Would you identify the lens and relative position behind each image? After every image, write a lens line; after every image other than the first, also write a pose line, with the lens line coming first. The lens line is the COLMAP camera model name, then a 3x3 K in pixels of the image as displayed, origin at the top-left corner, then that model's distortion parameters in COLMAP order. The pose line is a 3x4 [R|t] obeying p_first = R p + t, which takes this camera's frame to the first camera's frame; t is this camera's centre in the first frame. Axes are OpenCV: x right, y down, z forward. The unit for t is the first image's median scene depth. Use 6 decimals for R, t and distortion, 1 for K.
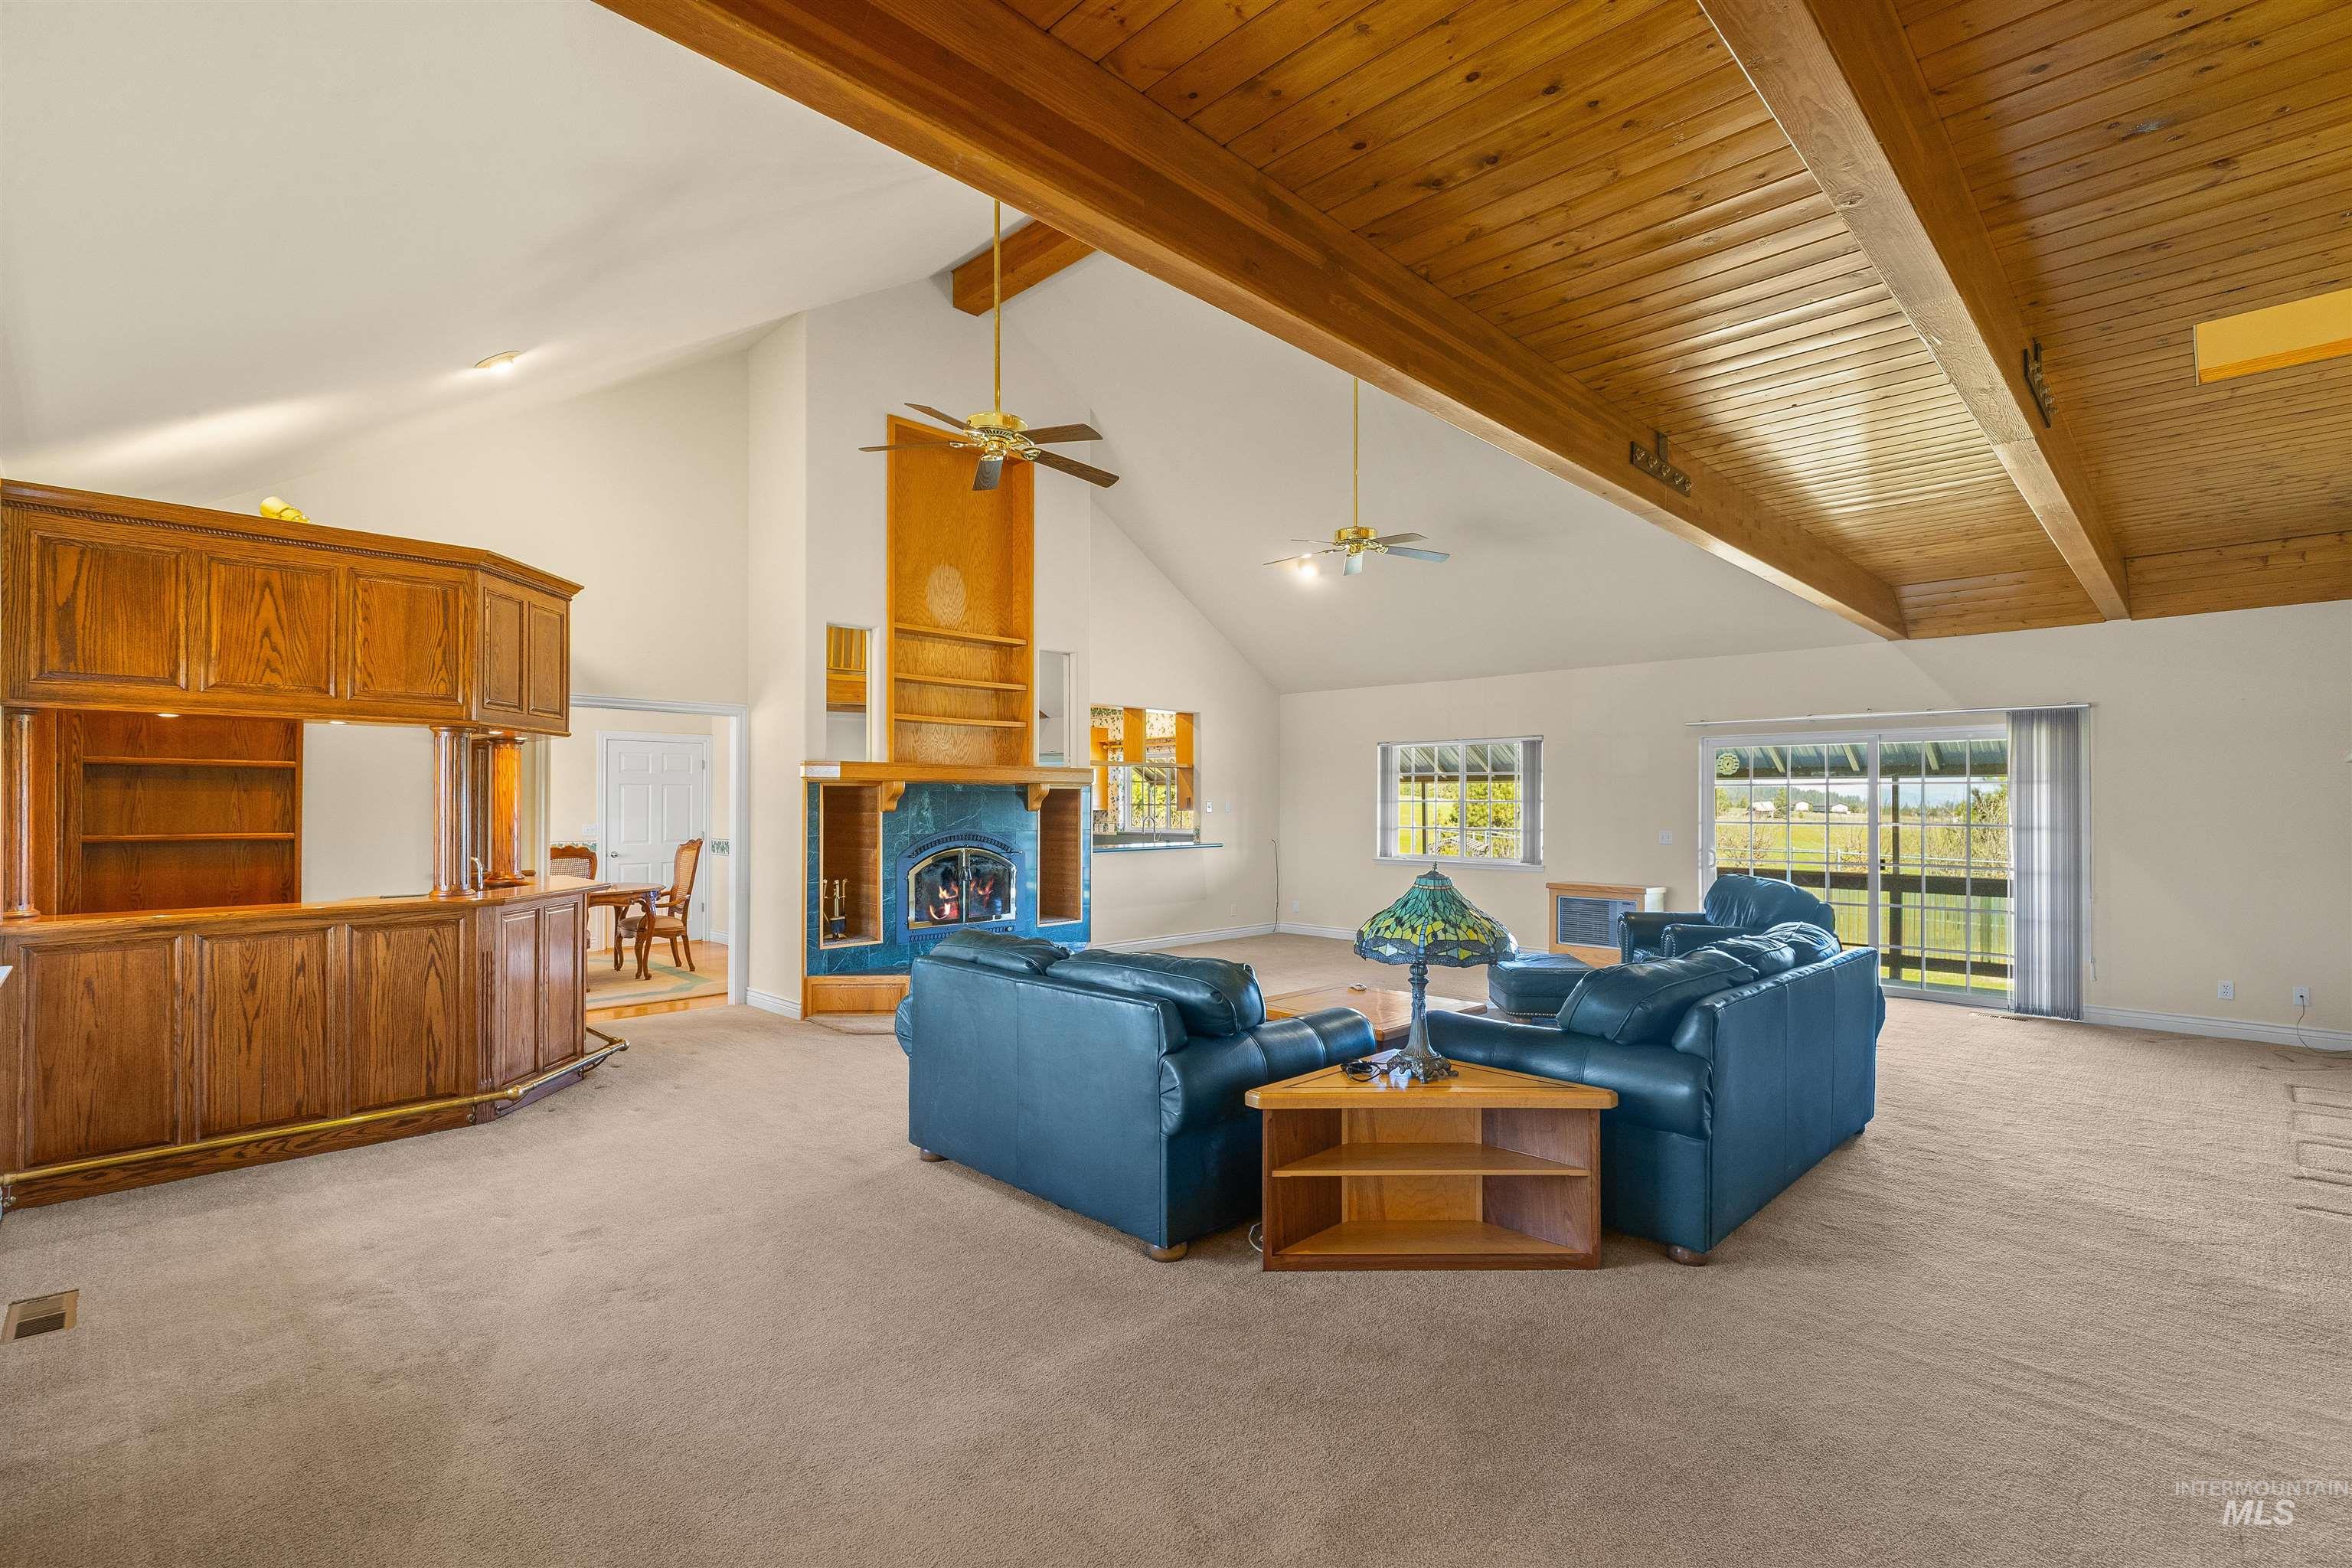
lens RADIAL K [[1075.5, 0, 1176.0], [0, 1075.5, 784.0], [0, 0, 1]] dist [-0.002719, 0.000237]
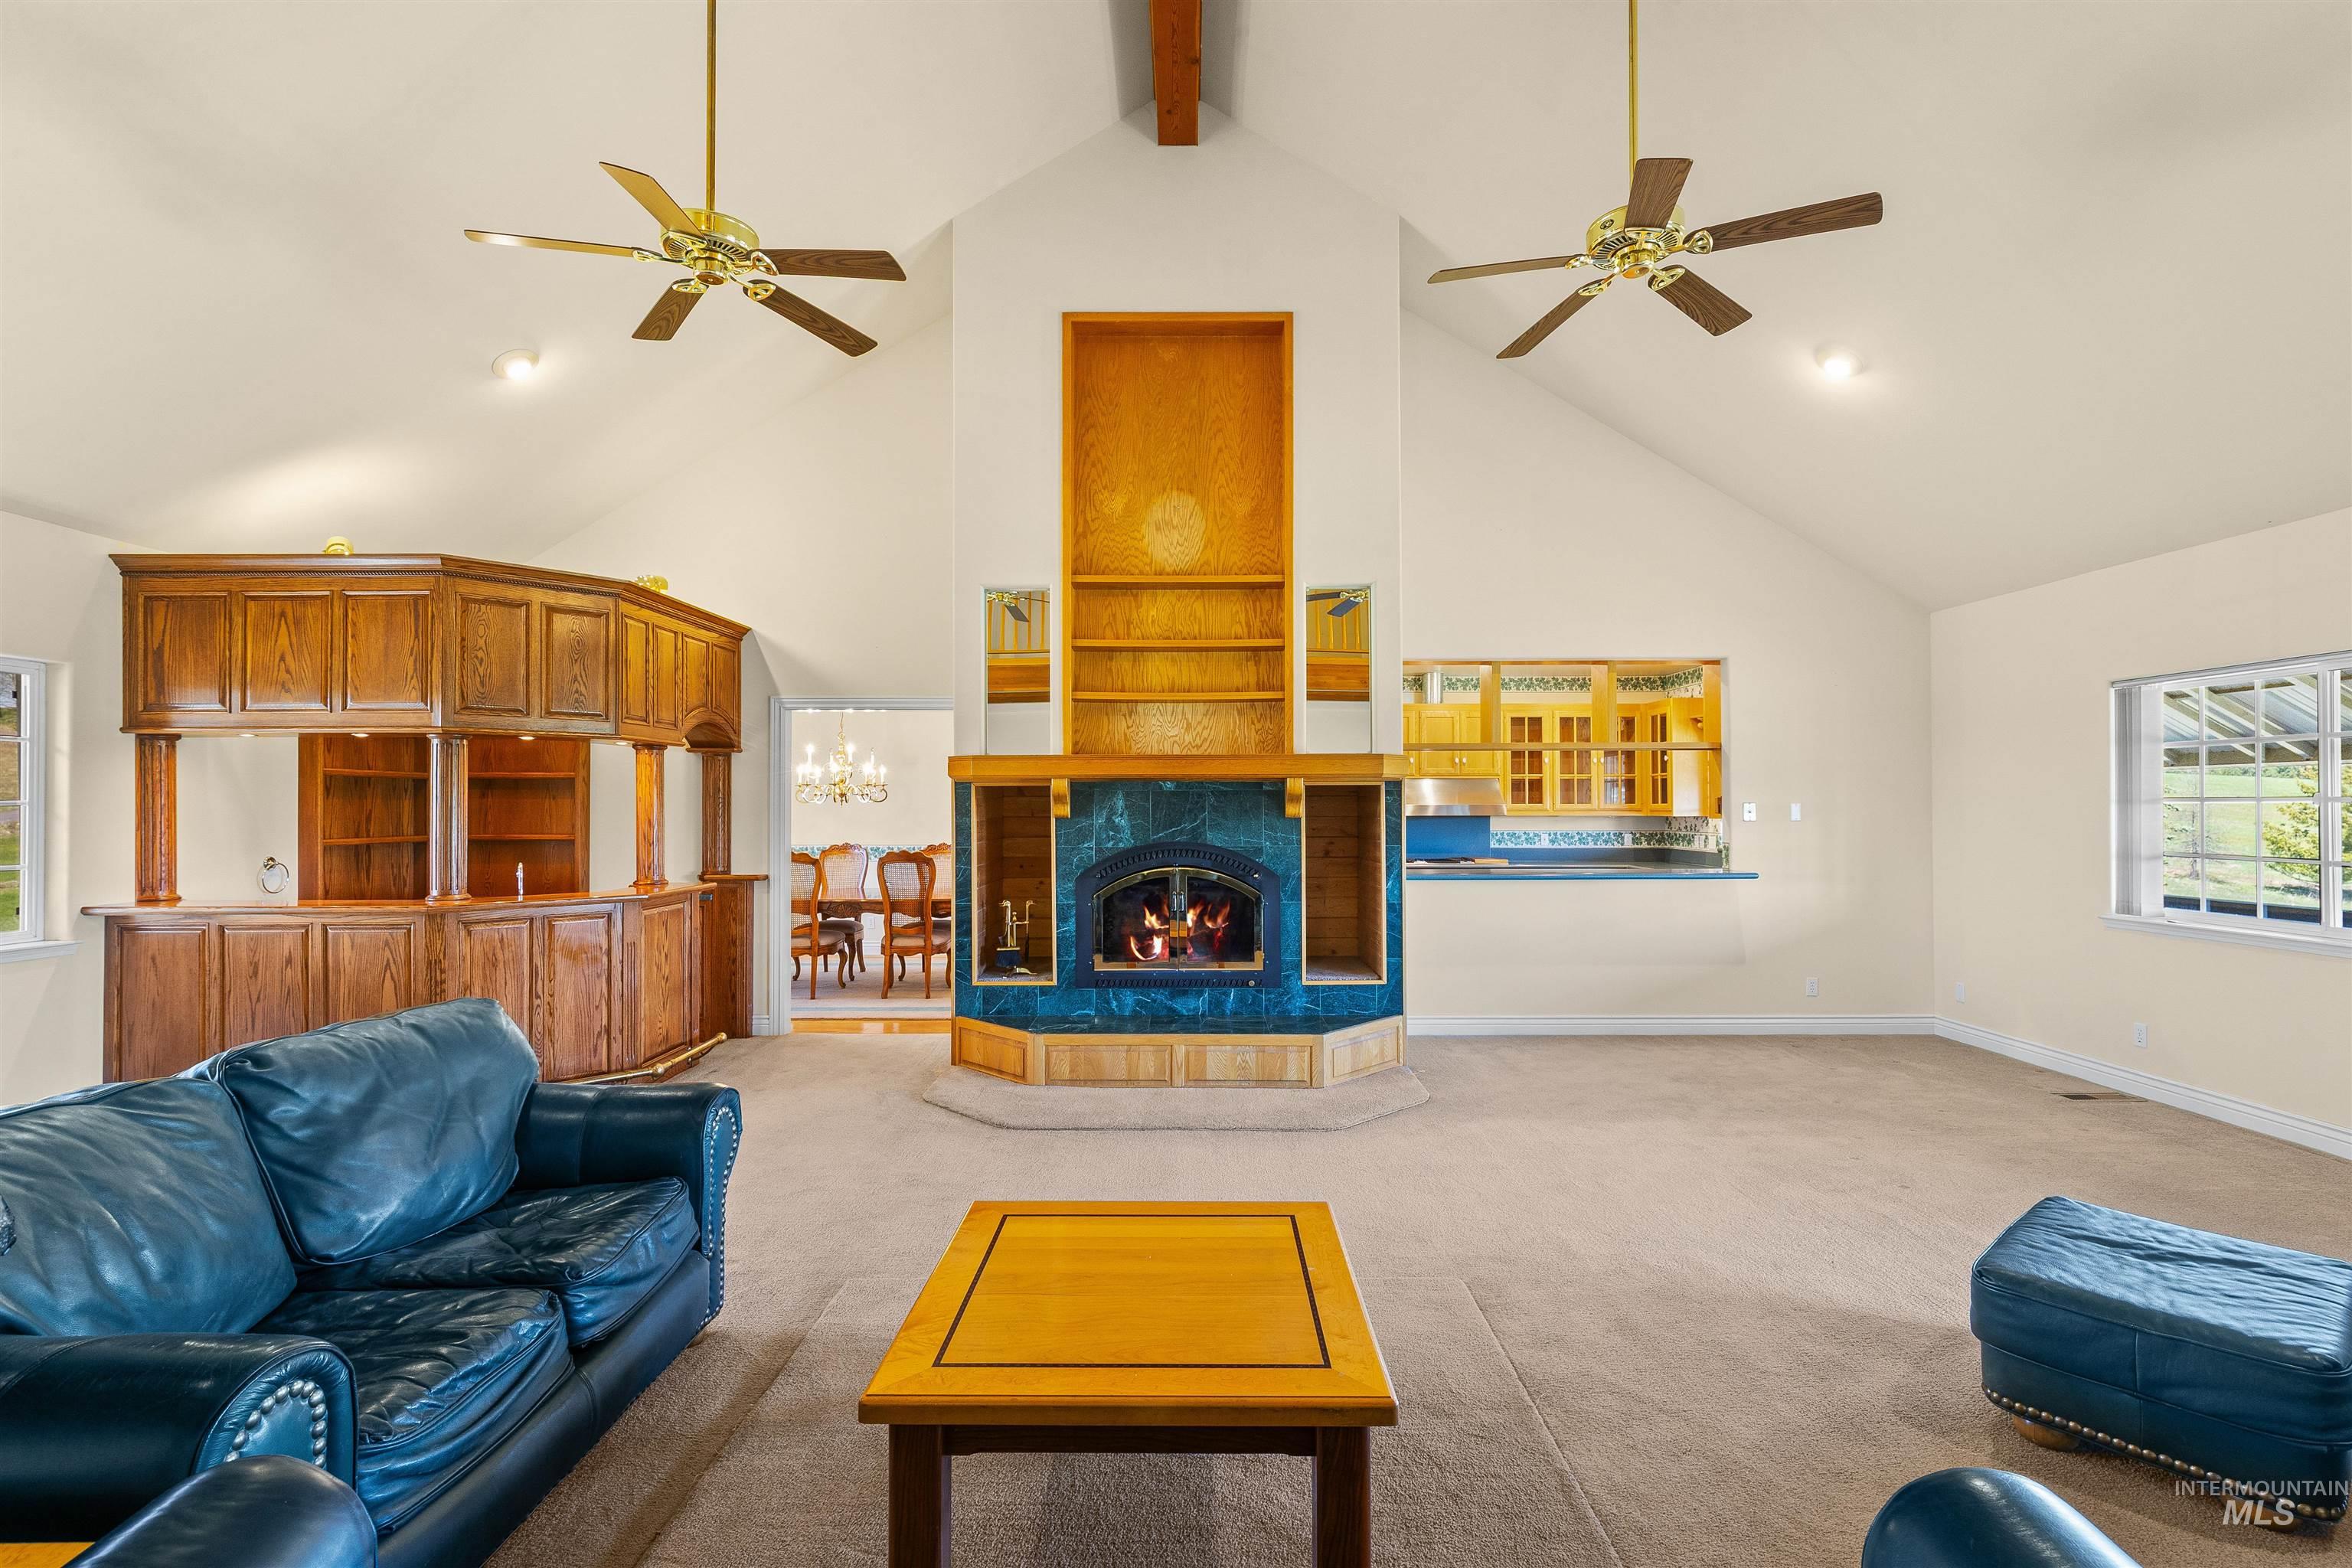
lens RADIAL K [[1075.5, 0, 1176.0], [0, 1075.5, 784.0], [0, 0, 1]] dist [-0.002719, 0.000237]
pose [[0.701649, -0.017005, -0.712320, 0.348036], [0.015753, 0.999841, -0.008353, 0.008784], [0.712349, -0.005360, 0.701805, 0.507860]]
